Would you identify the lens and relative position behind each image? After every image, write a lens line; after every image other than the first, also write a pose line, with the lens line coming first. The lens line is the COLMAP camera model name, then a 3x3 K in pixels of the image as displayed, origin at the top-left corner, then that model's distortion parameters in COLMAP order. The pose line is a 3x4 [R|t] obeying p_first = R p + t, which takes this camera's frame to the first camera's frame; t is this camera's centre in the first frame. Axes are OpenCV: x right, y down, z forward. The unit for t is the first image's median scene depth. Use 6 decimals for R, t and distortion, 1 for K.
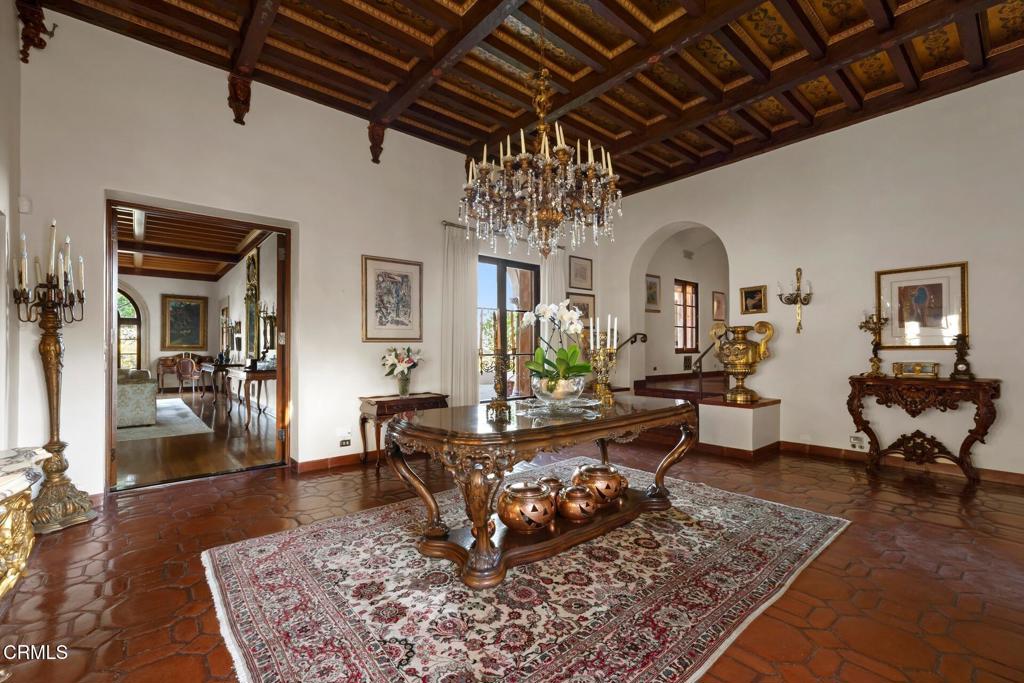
lens RADIAL K [[442.5, 0, 511.6], [0, 442.5, 346.3], [0, 0, 1]] dist [0.004166, 0.000189]
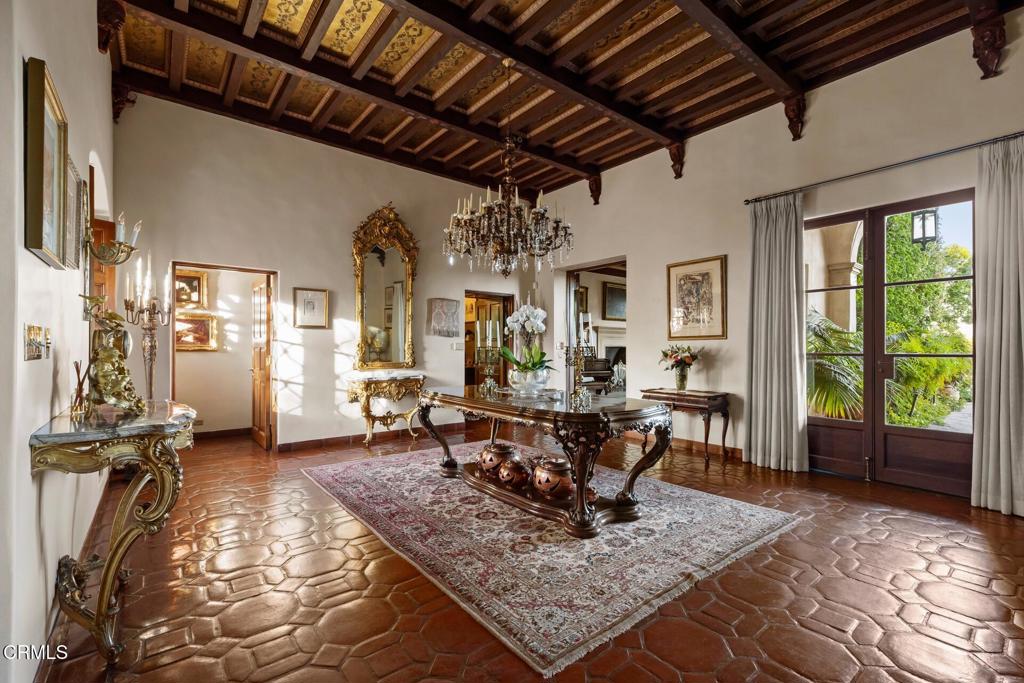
lens RADIAL K [[442.5, 0, 510.9], [0, 442.5, 345.1], [0, 0, 1]] dist [0.004166, 0.000189]
pose [[-0.031851, -0.000706, -0.999492, 1.386983], [0.006250, 0.999980, -0.000905, 0.001997], [0.999473, -0.006275, -0.031846, 1.049690]]
